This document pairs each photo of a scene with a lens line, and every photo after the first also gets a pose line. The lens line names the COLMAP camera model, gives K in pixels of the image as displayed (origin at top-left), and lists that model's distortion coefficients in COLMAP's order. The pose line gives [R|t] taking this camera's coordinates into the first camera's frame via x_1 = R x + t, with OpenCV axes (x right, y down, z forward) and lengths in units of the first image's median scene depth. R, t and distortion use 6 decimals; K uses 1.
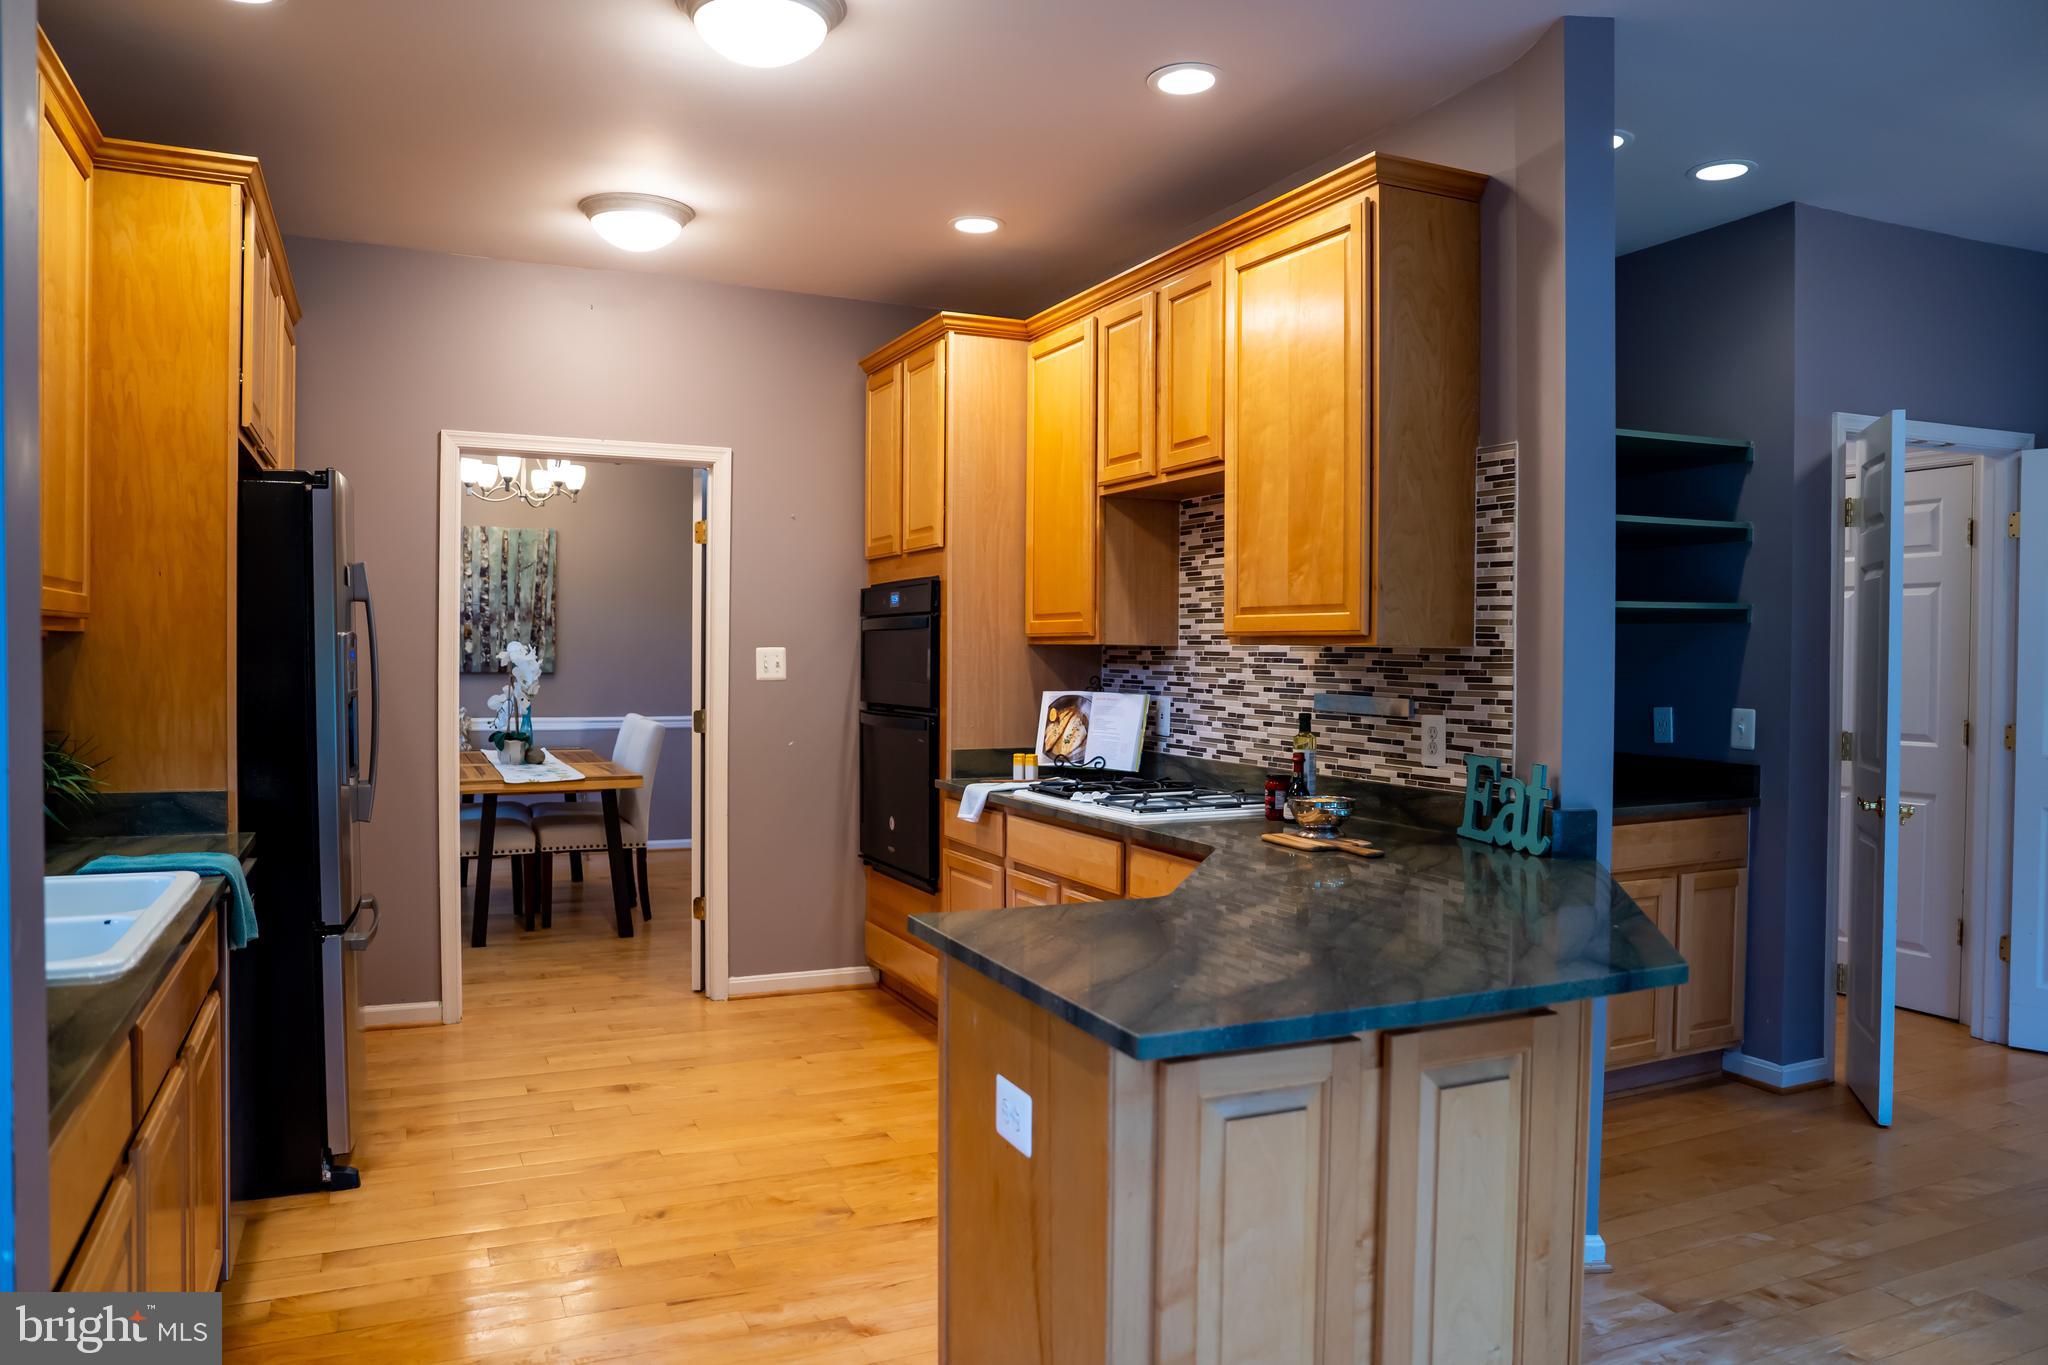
lens RADIAL K [[1390.8, 0, 1024.0], [0, 1390.8, 682.5], [0, 0, 1]] dist [-0.161041, 0.146794]
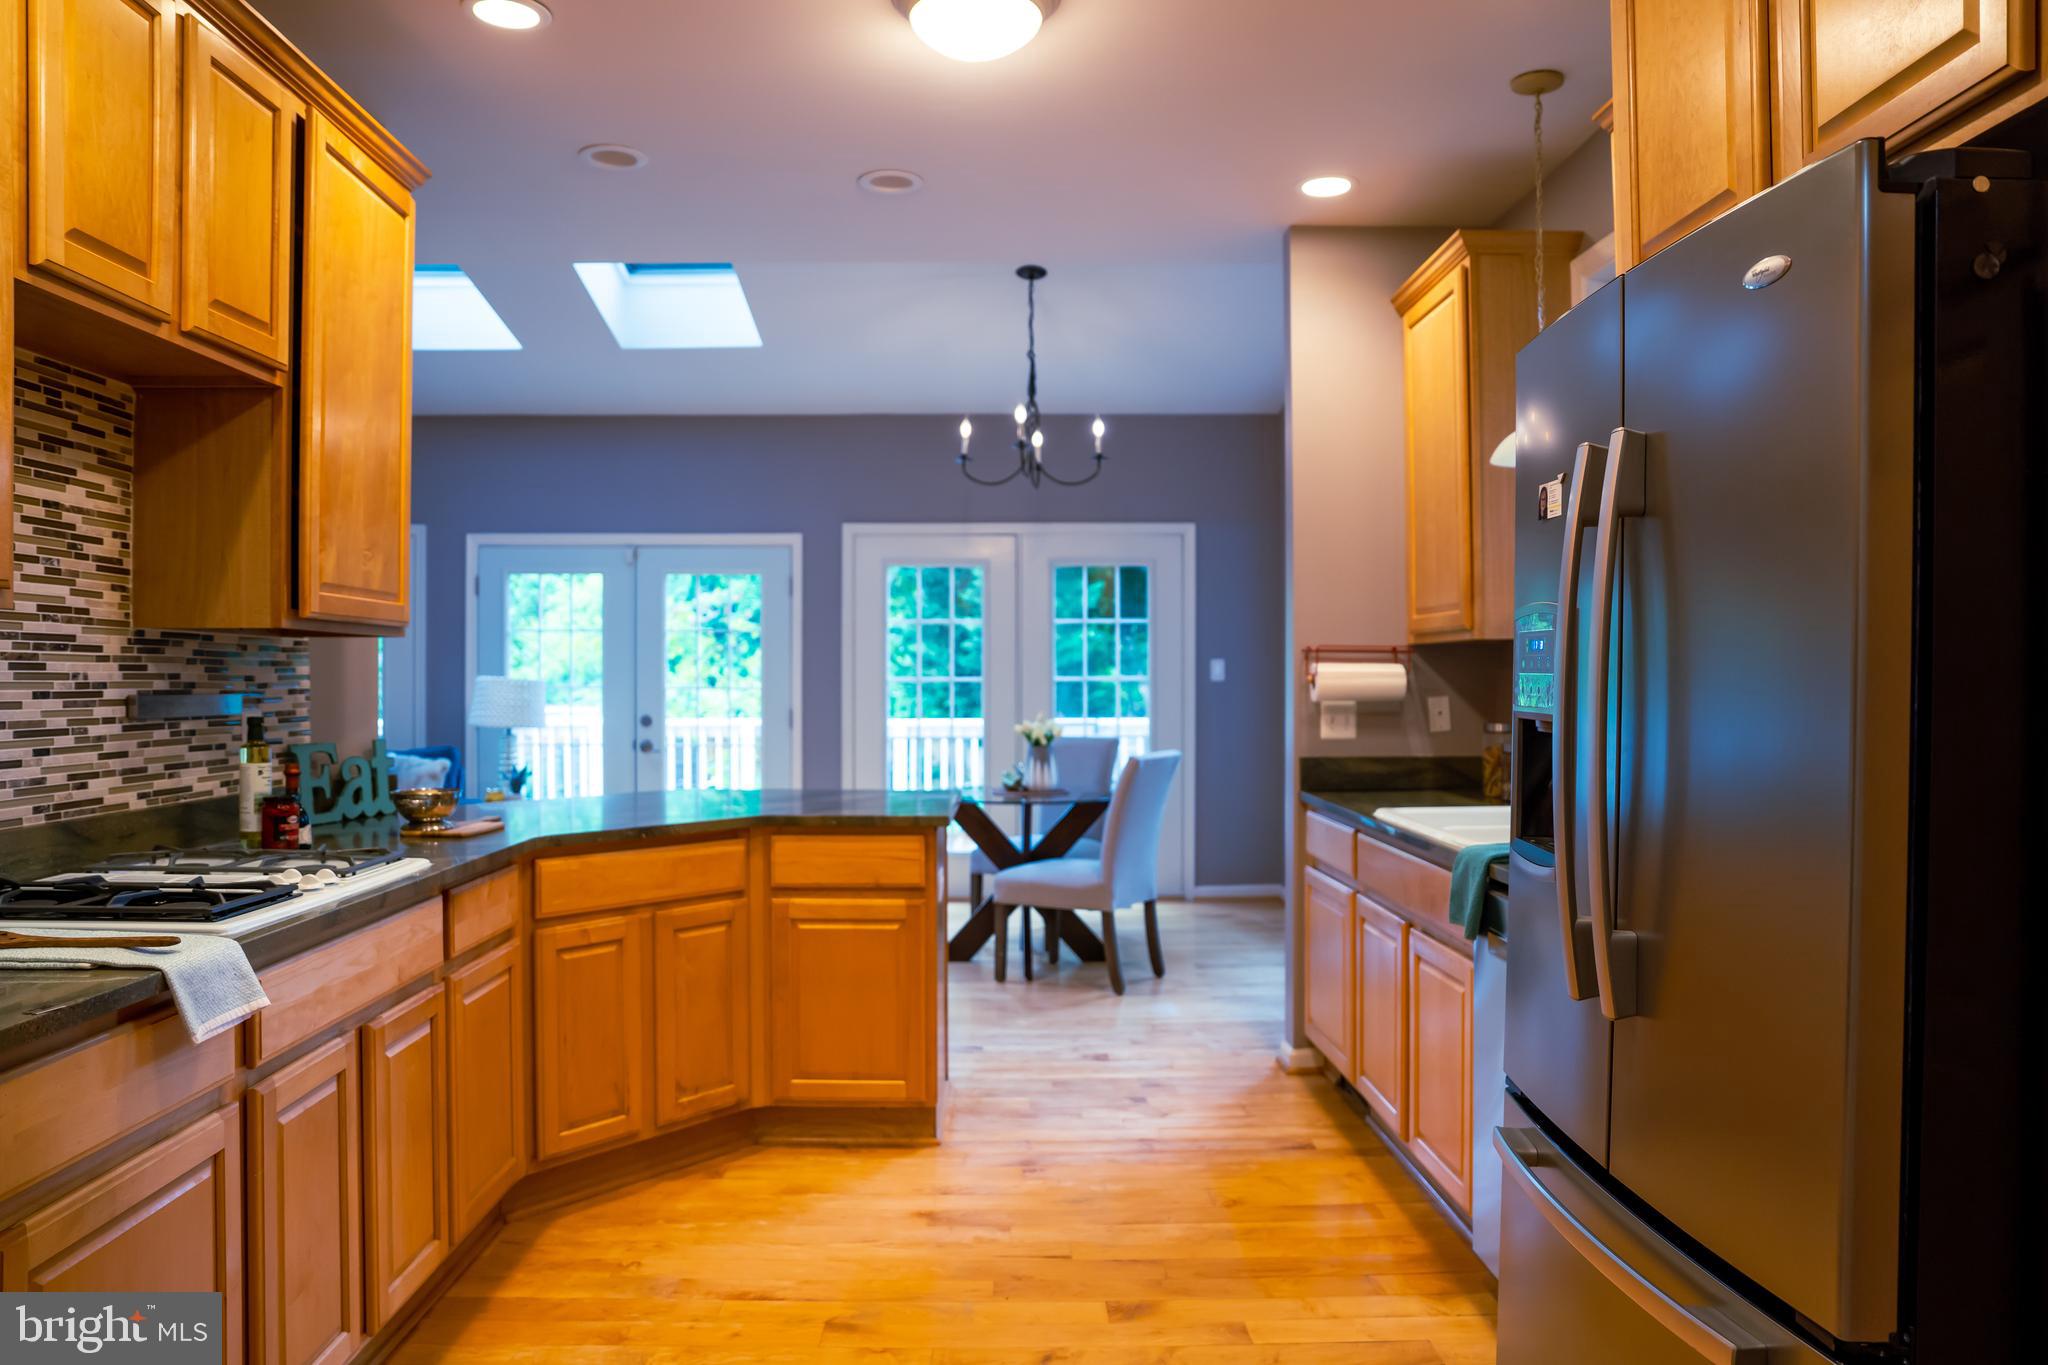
lens RADIAL K [[1390.8, 0, 1024.0], [0, 1390.8, 682.5], [0, 0, 1]] dist [-0.161041, 0.146794]
pose [[-0.918351, -0.011689, 0.395594, -0.485085], [-0.000777, 0.999615, 0.027733, -0.018296], [-0.395766, 0.025161, -0.918007, 1.480965]]
